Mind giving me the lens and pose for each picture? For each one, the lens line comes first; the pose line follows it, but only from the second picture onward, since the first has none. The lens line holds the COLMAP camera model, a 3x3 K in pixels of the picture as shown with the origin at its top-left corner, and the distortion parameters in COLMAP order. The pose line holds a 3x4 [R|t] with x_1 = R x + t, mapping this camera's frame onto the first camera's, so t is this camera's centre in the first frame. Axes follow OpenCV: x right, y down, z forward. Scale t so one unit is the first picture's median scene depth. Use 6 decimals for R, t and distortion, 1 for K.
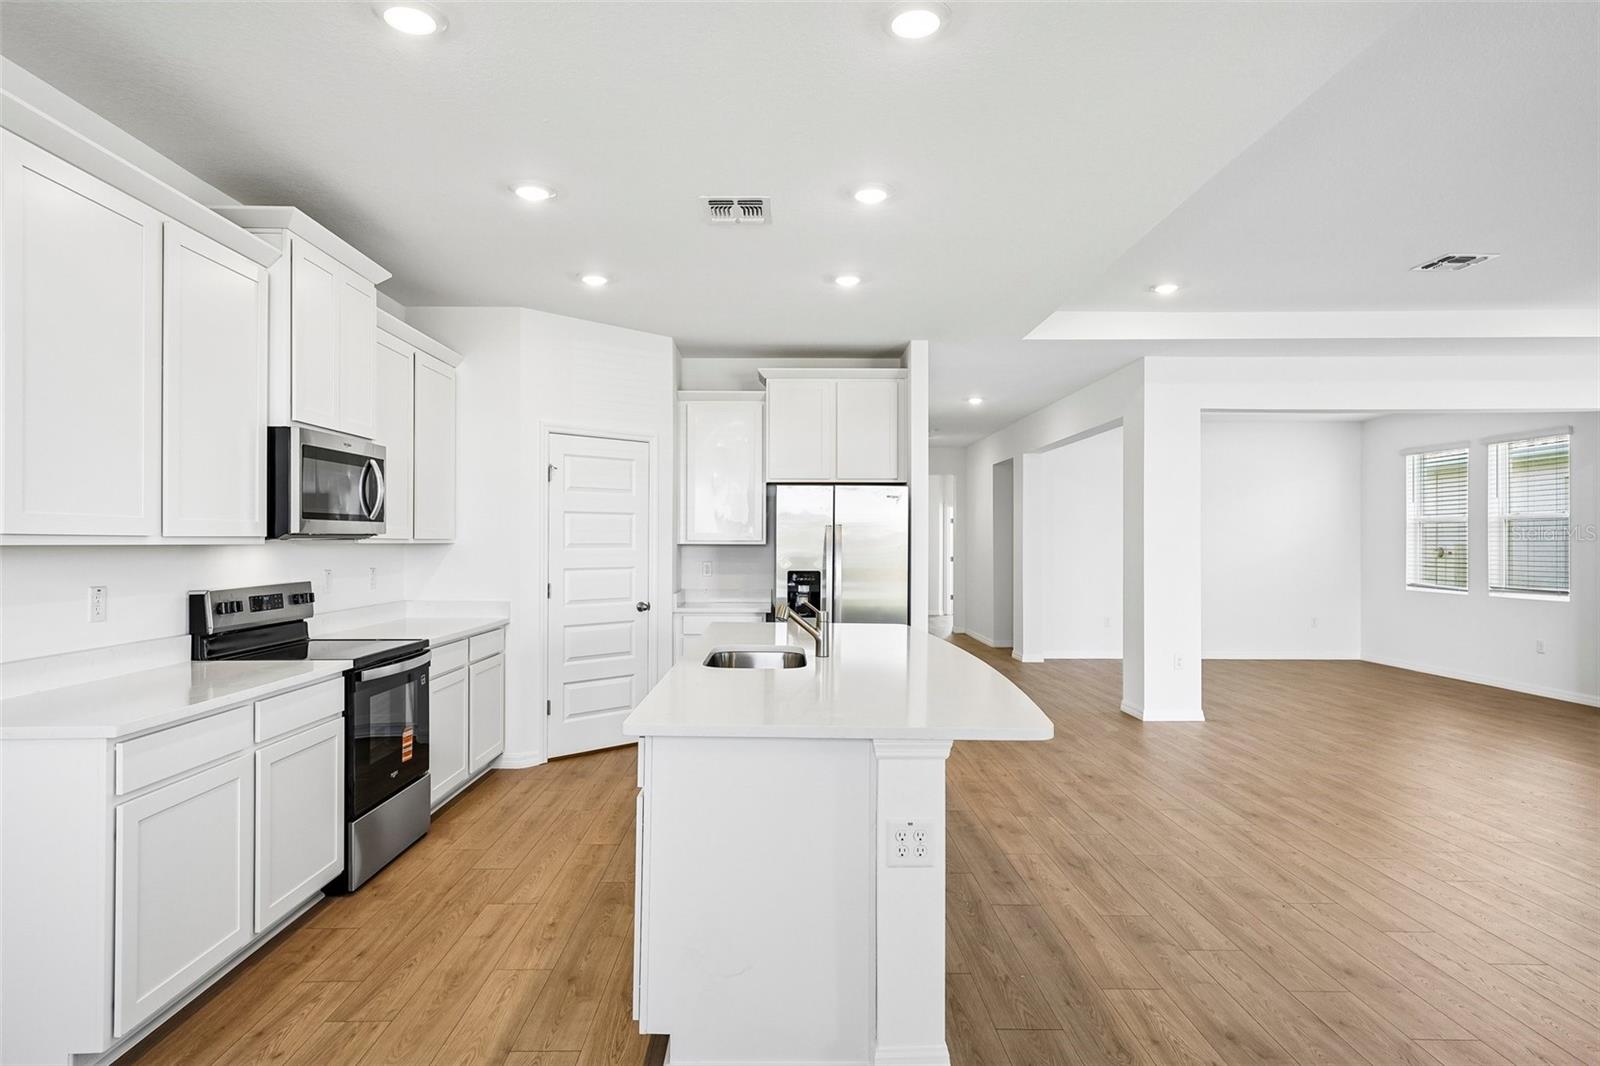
lens RADIAL K [[907.5, 0, 784.0], [0, 907.5, 540.9], [0, 0, 1]] dist [0.016093, -0.000053]
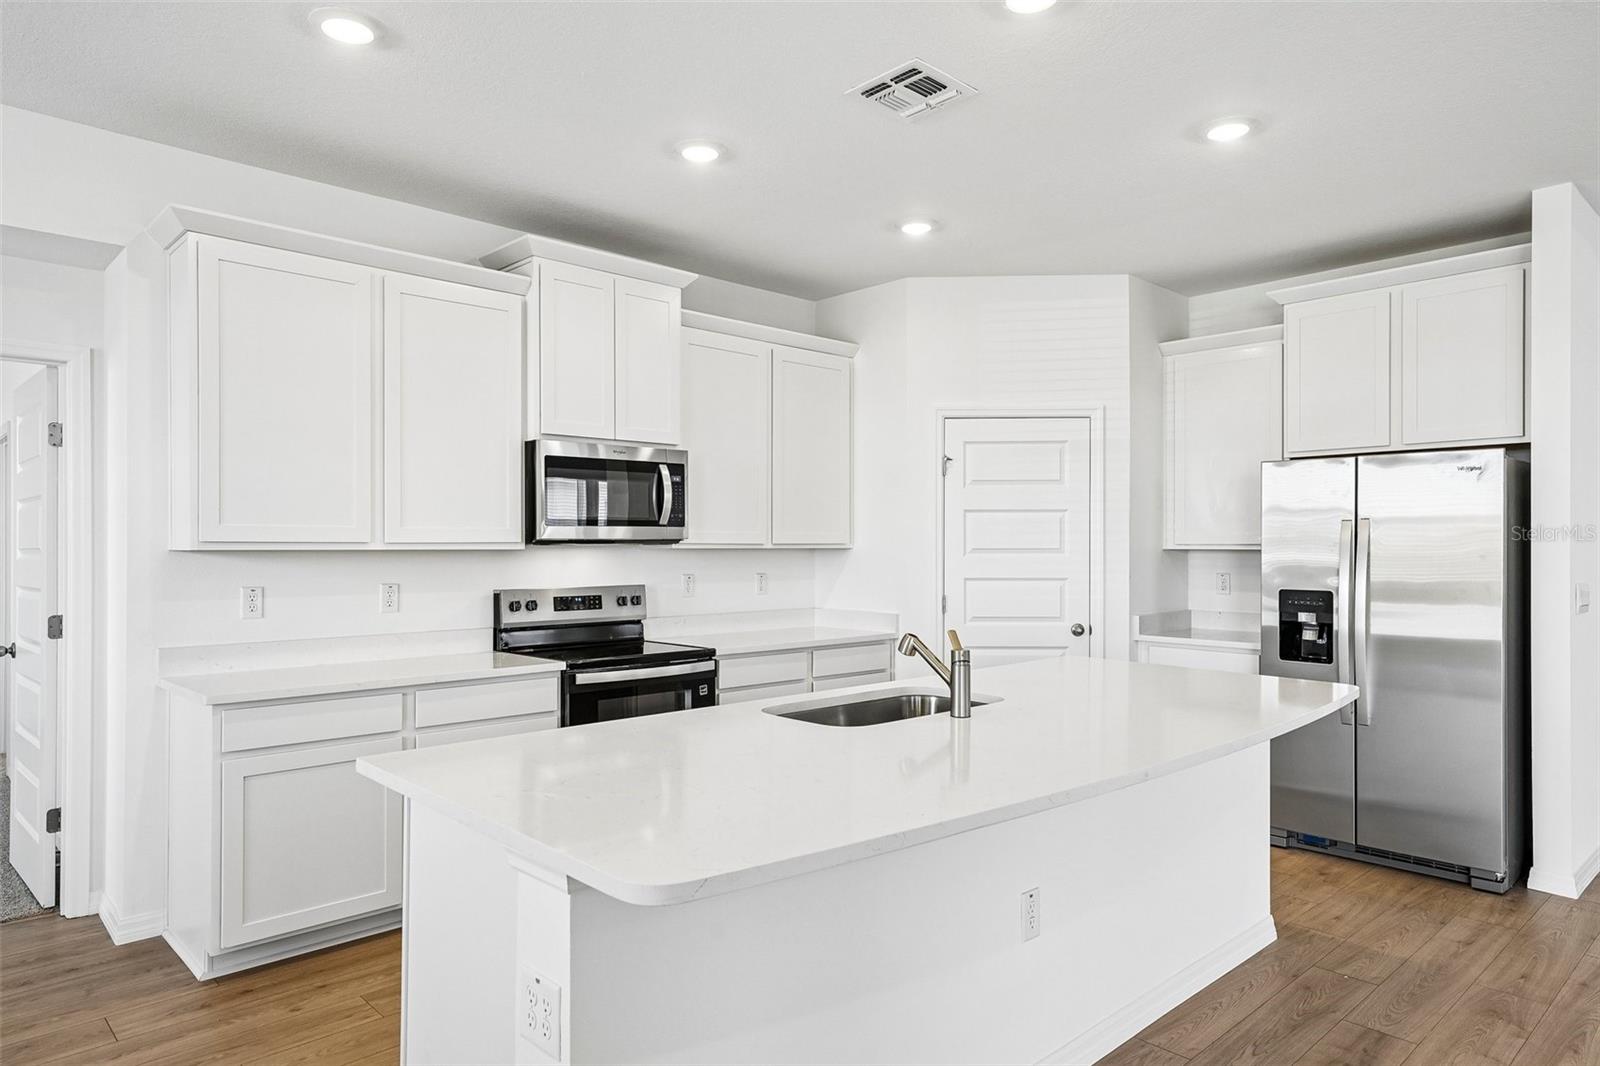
lens RADIAL K [[983.0, 0, 793.0], [0, 983.0, 544.0], [0, 0, 1]] dist [0.022282, 0.000178]
pose [[0.681019, -0.003165, -0.732259, 0.328988], [0.002346, 0.999995, -0.002141, 0.000441], [0.732262, -0.000260, 0.681023, 0.276016]]
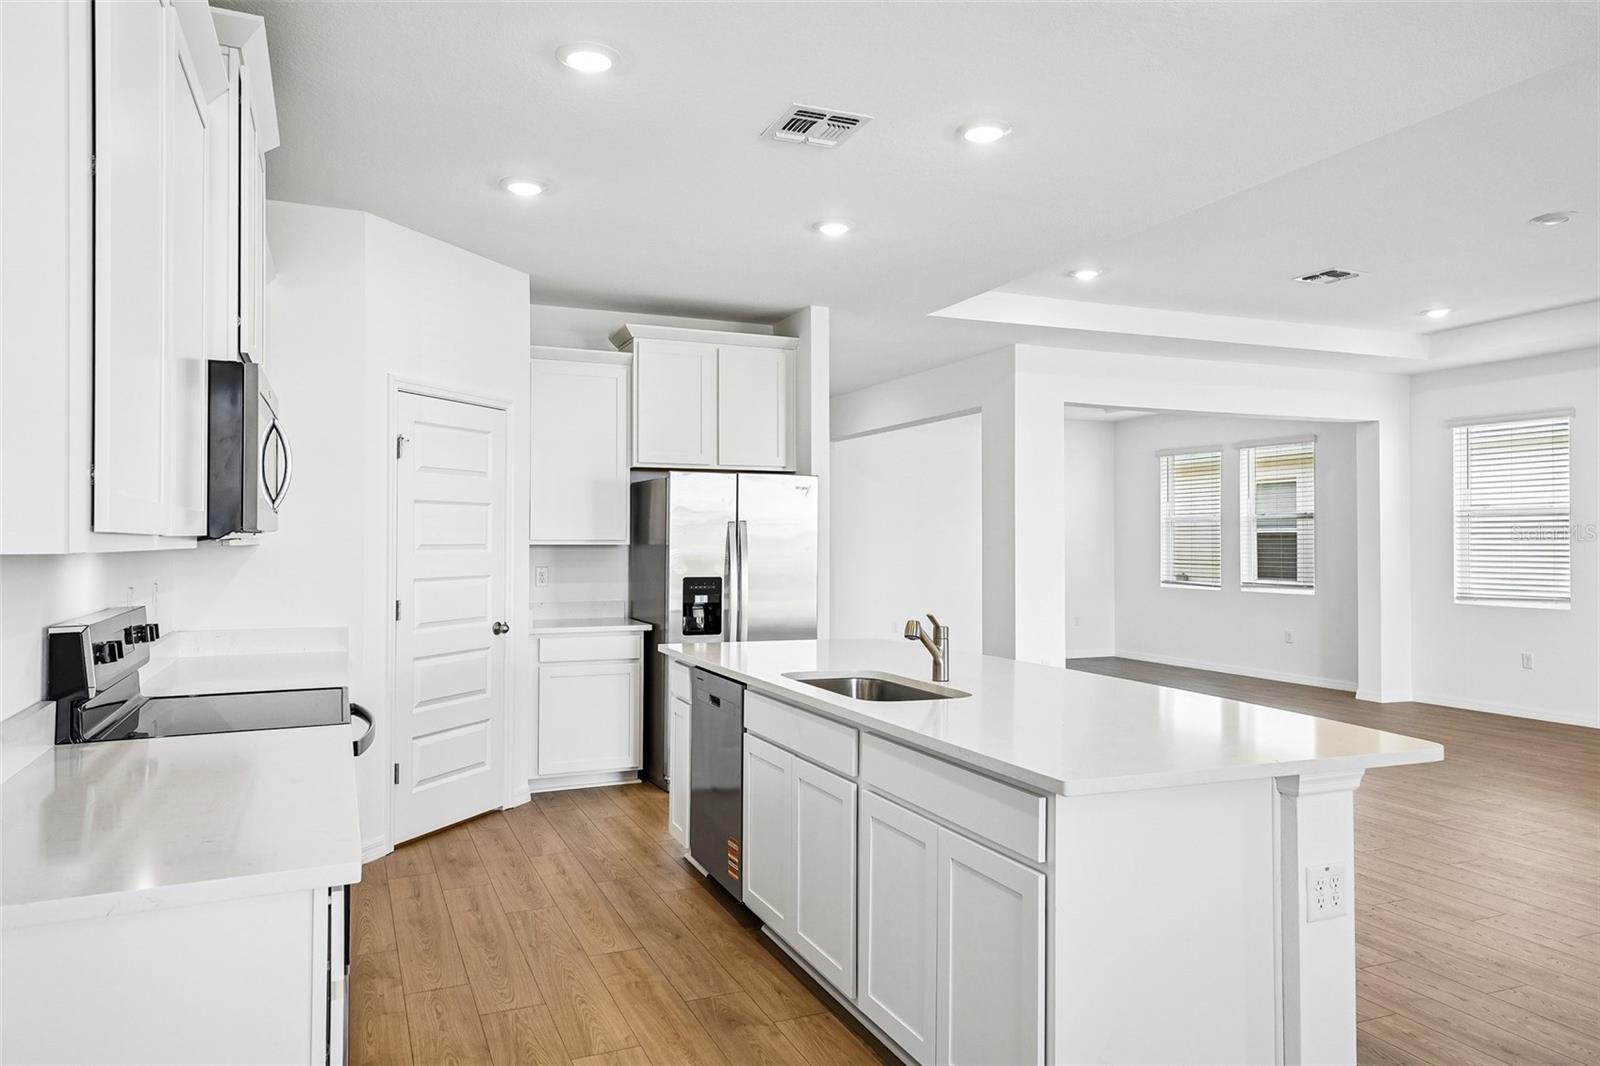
lens RADIAL K [[1053.6, 0, 793.5], [0, 1053.6, 527.6], [0, 0, 1]] dist [0.027586, 0.000414]
pose [[0.921152, 0.003461, 0.389187, -0.304848], [0.000809, 0.999941, -0.010807, -0.001303], [-0.389201, 0.010270, 0.921096, 0.110185]]
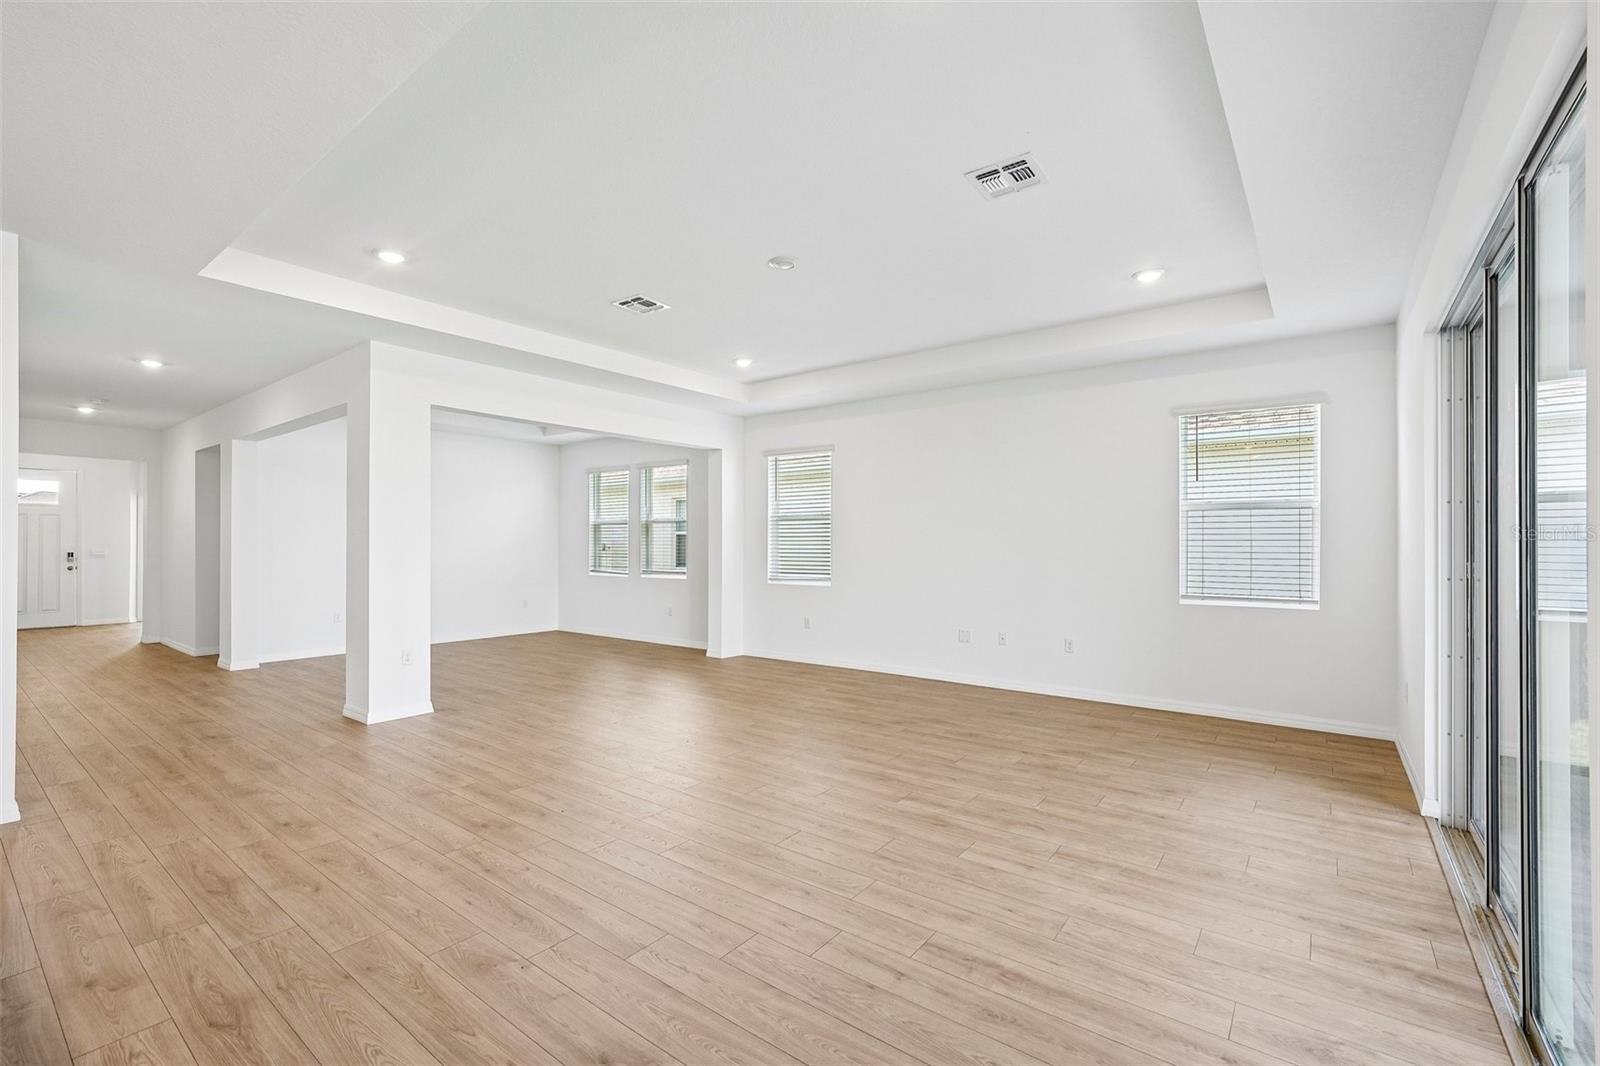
lens RADIAL K [[694.7, 0, 794.3], [0, 694.7, 536.0], [0, 0, 1]] dist [-0.012057, 0.005990]
pose [[0.615884, 0.006105, 0.787813, 0.127646], [-0.000522, 0.999973, -0.007341, 0.008611], [-0.787837, 0.004110, 0.615871, 0.263715]]
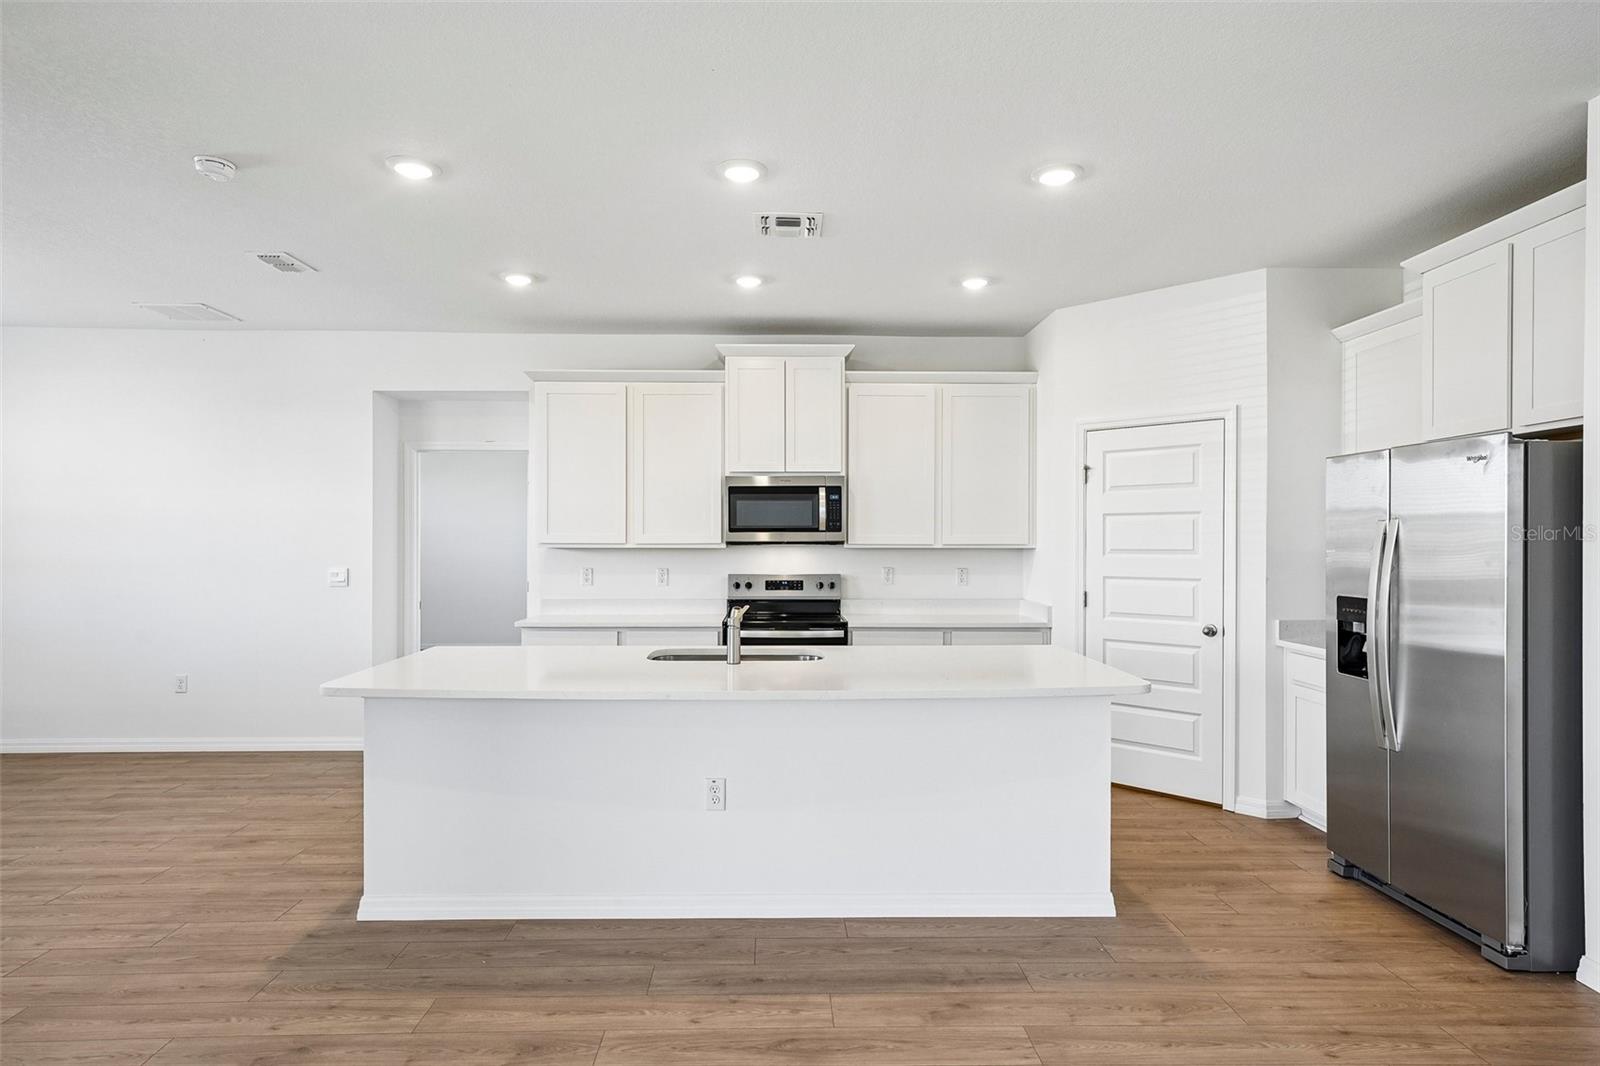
lens RADIAL K [[885.6, 0, 789.9], [0, 885.6, 545.0], [0, 0, 1]] dist [0.014930, 0.000810]
pose [[0.016268, 0.000955, -0.999867, 0.675688], [-0.000394, 0.999999, 0.000948, -0.002037], [0.999868, 0.000378, 0.016269, 0.698338]]
